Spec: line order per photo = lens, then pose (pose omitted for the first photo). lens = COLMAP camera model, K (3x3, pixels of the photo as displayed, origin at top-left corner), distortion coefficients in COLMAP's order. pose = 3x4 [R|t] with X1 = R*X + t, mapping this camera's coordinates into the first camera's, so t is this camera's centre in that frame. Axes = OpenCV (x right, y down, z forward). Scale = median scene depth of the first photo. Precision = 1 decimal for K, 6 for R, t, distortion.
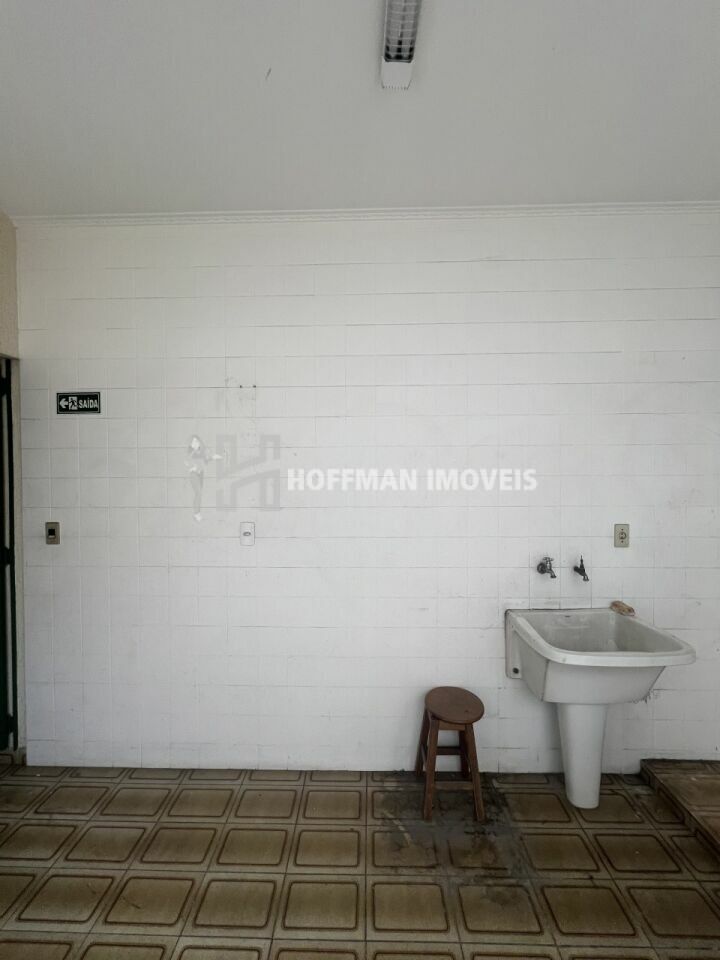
lens RADIAL K [[384.4, 0, 358.7], [0, 384.4, 479.1], [0, 0, 1]] dist [-0.000321, 0.000001]
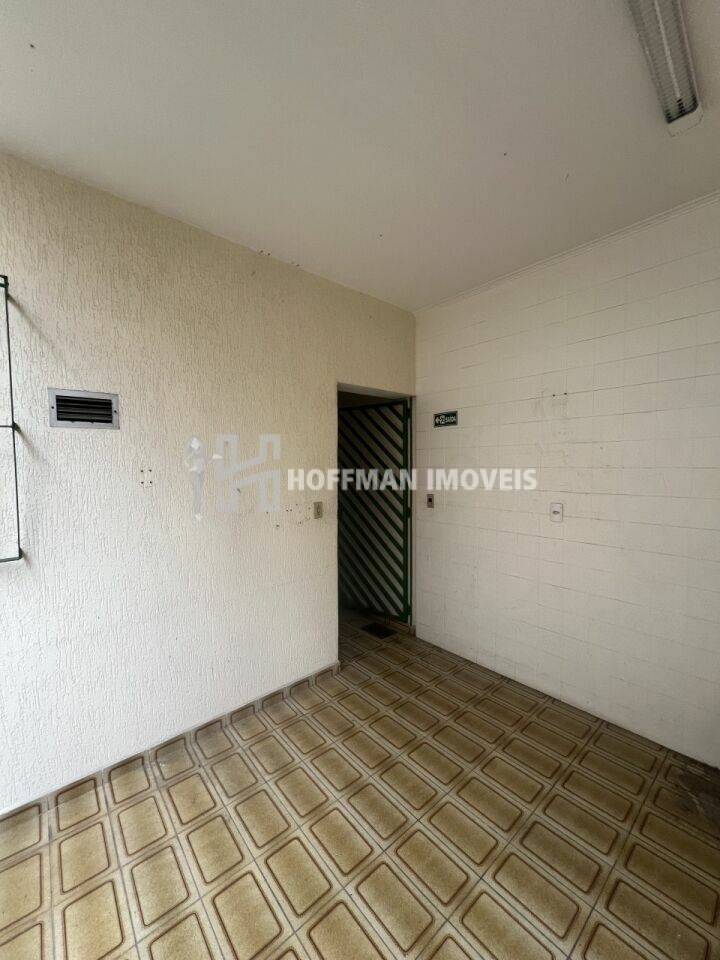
lens RADIAL K [[384.4, 0, 357.5], [0, 384.4, 482.3], [0, 0, 1]] dist [-0.000321, 0.000001]
pose [[0.669092, 0.036471, -0.742285, 0.211043], [-0.007324, 0.999070, 0.042487, -0.005539], [0.743144, -0.022991, 0.668737, -0.330771]]
